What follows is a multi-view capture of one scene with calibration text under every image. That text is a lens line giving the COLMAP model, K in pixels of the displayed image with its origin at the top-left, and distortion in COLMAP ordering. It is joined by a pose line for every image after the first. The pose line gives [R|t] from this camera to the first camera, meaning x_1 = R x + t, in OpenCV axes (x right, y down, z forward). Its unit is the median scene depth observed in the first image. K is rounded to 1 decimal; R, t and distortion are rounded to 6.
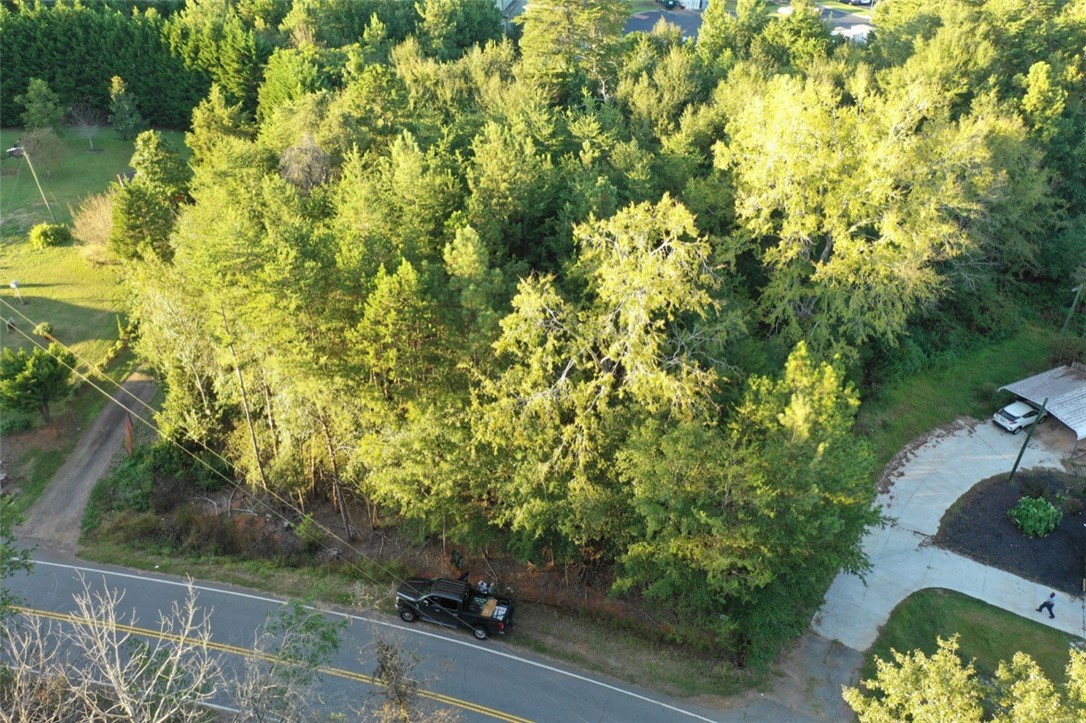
lens RADIAL K [[854.3, 0, 543.0], [0, 854.3, 361.5], [0, 0, 1]] dist [-0.002818, 0.000173]
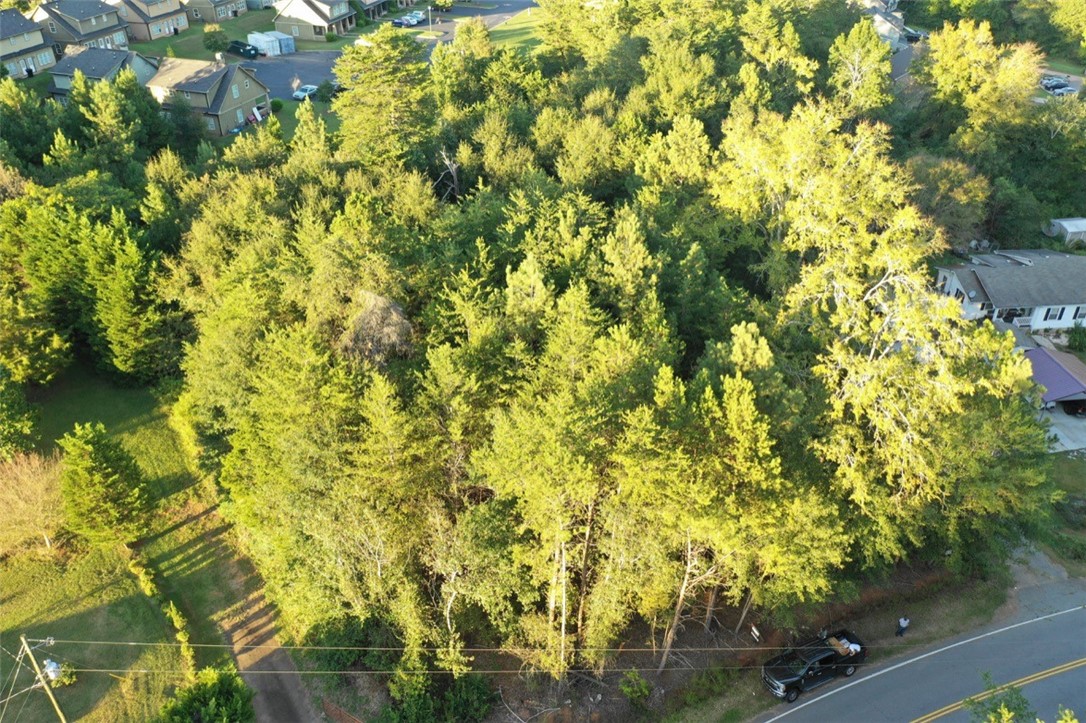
lens RADIAL K [[854.3, 0, 543.0], [0, 854.3, 361.5], [0, 0, 1]] dist [-0.002818, 0.000173]
pose [[0.759826, -0.349491, 0.548198, -0.484992], [0.351870, 0.930111, 0.105264, -0.174824], [-0.546674, 0.112913, 0.829698, 0.157202]]
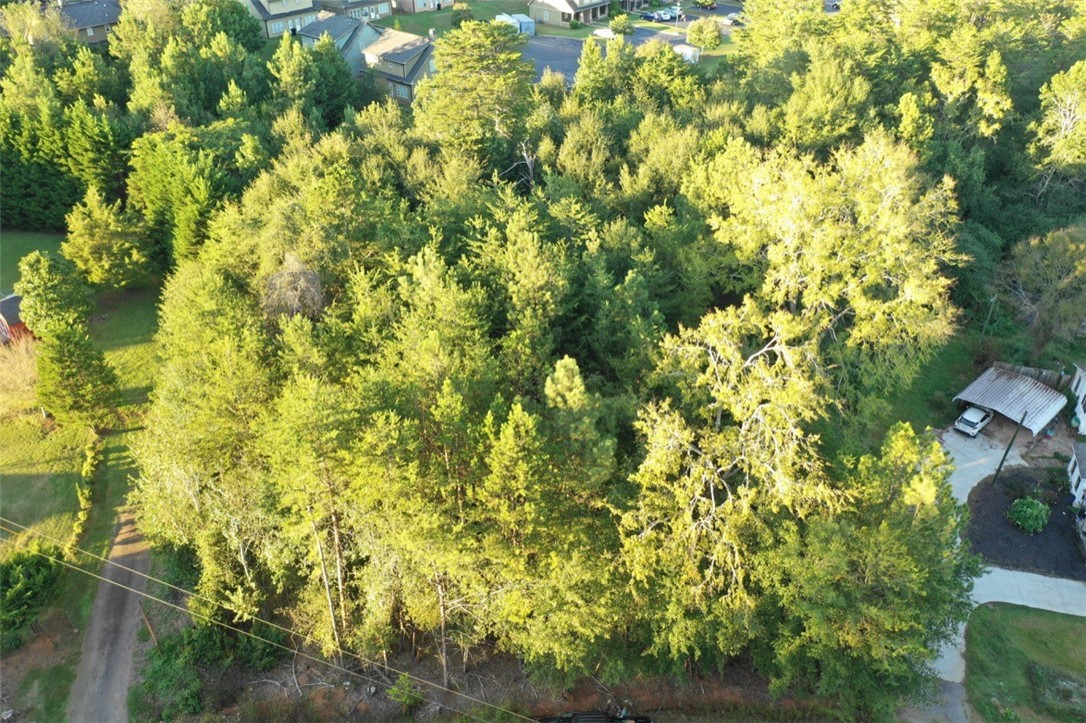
lens RADIAL K [[854.3, 0, 543.0], [0, 854.3, 361.5], [0, 0, 1]] dist [-0.002818, 0.000173]
pose [[0.956795, -0.156384, 0.245127, -0.198658], [0.155716, 0.987552, 0.022230, -0.100787], [-0.245552, 0.016900, 0.969236, 0.038900]]
